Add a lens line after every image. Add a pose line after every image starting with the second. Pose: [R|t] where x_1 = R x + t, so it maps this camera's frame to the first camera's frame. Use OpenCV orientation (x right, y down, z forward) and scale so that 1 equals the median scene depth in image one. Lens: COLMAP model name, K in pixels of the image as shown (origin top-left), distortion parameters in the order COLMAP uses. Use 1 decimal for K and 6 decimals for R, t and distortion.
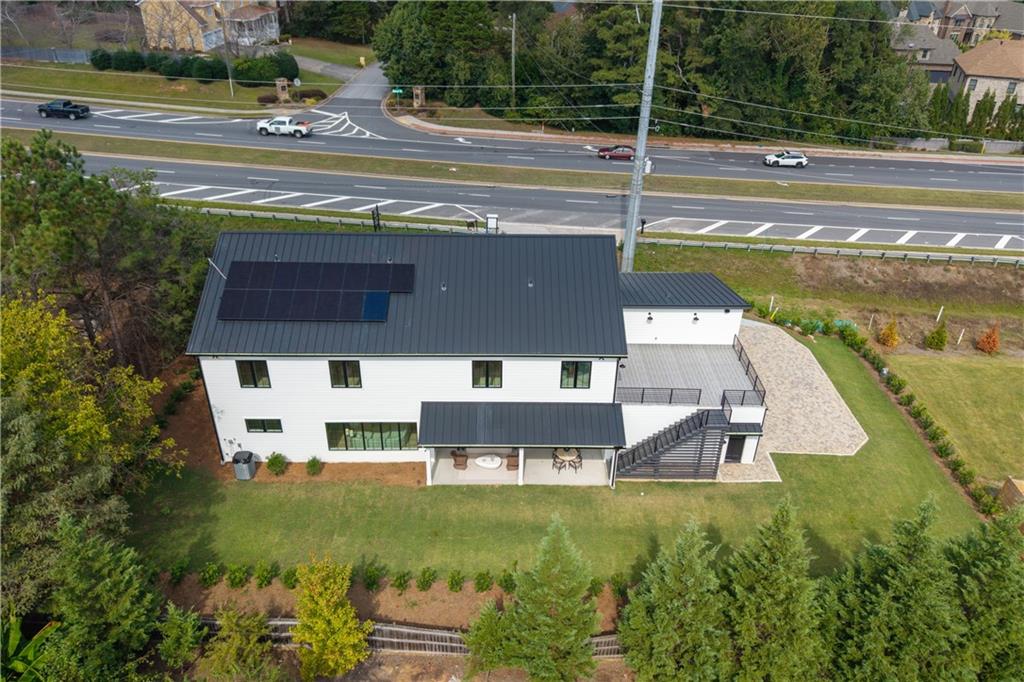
lens RADIAL K [[687.1, 0, 515.2], [0, 687.1, 279.1], [0, 0, 1]] dist [0.046037, -0.082351]
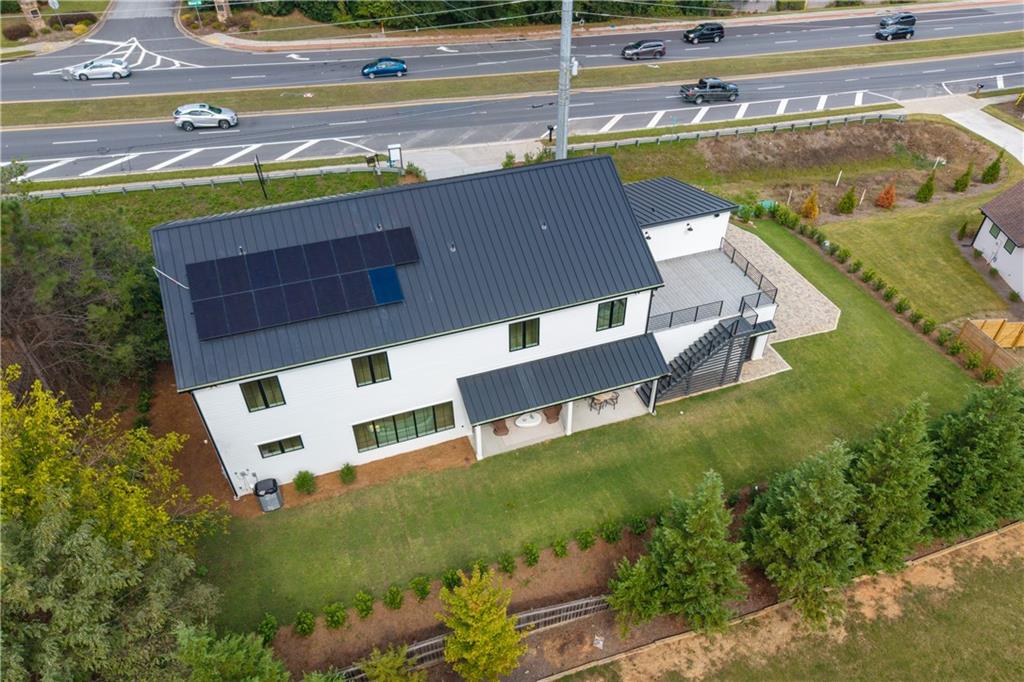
lens RADIAL K [[695.0, 0, 512.0], [0, 695.0, 341.0], [0, 0, 1]] dist [0.000060, -0.002249]
pose [[0.943789, -0.220802, 0.245986, -0.255894], [0.160793, 0.956866, 0.241978, -0.070662], [-0.288805, -0.188824, 0.938583, 0.121272]]
